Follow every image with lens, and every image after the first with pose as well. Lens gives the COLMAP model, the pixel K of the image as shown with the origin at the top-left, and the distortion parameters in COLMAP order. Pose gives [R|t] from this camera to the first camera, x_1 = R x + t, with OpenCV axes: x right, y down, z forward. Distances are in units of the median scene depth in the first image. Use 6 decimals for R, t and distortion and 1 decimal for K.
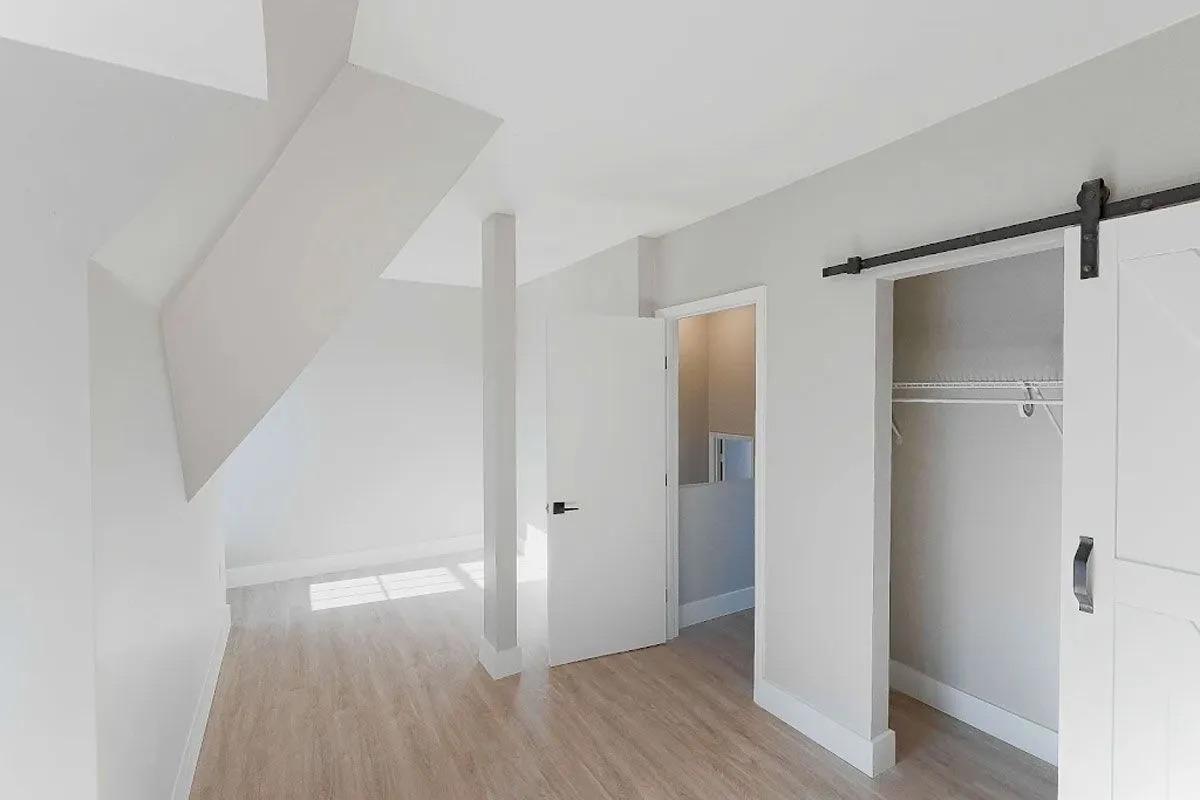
lens RADIAL K [[527.5, 0, 603.5], [0, 527.5, 399.2], [0, 0, 1]] dist [-0.000678, -0.000785]
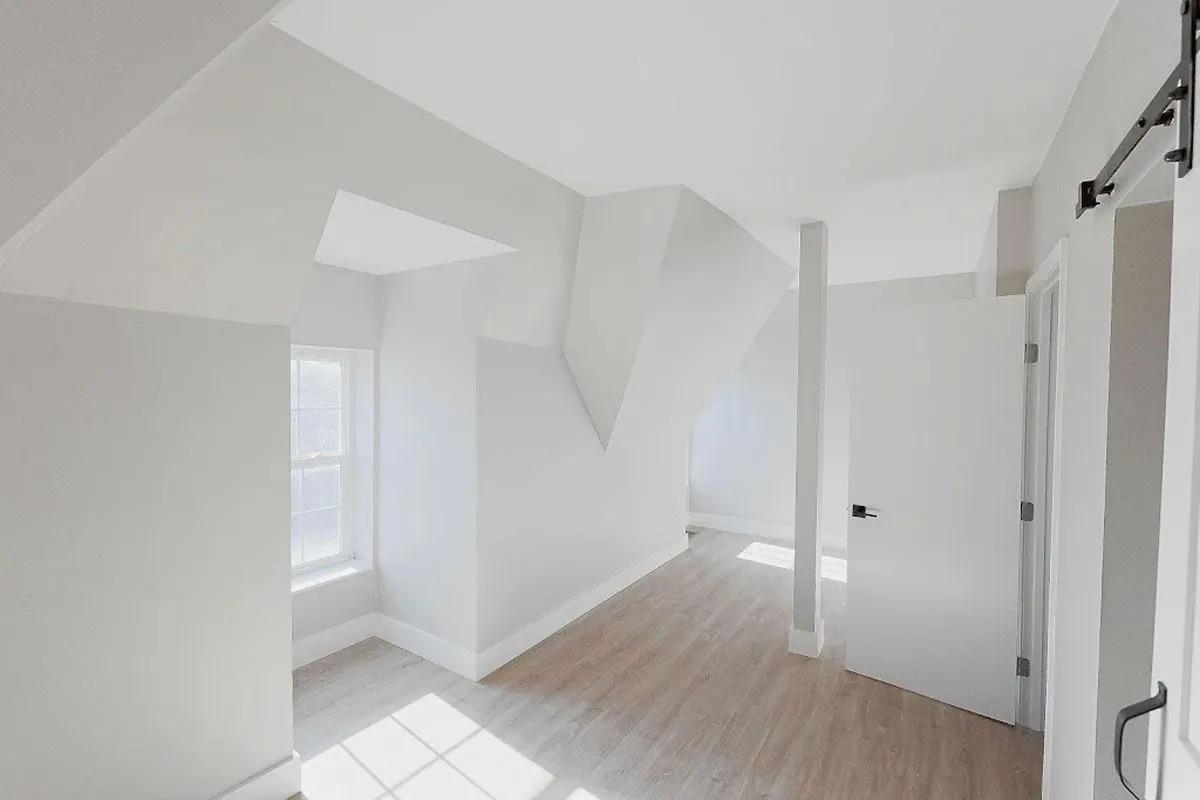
lens RADIAL K [[527.5, 0, 603.5], [0, 527.5, 399.2], [0, 0, 1]] dist [-0.000678, -0.000785]
pose [[0.445858, 0.022393, -0.894824, 0.643118], [-0.019128, 0.999697, 0.015487, -0.005253], [0.894899, 0.010211, 0.446151, 0.167860]]
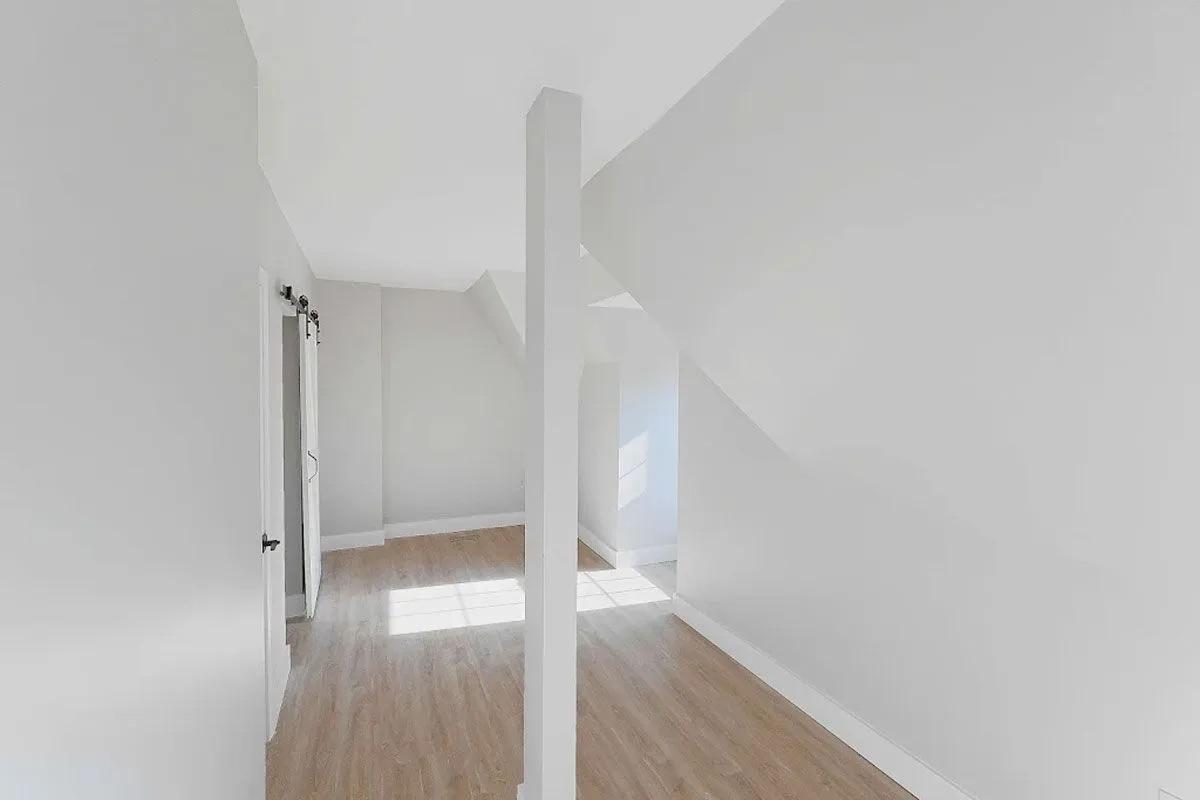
lens RADIAL K [[531.0, 0, 583.6], [0, 531.0, 407.1], [0, 0, 1]] dist [0.012890, -0.000609]
pose [[-0.987487, -0.008853, 0.157453, -0.371866], [-0.000862, 0.998711, 0.050746, -0.032994], [-0.157699, 0.049976, -0.986222, 1.789395]]
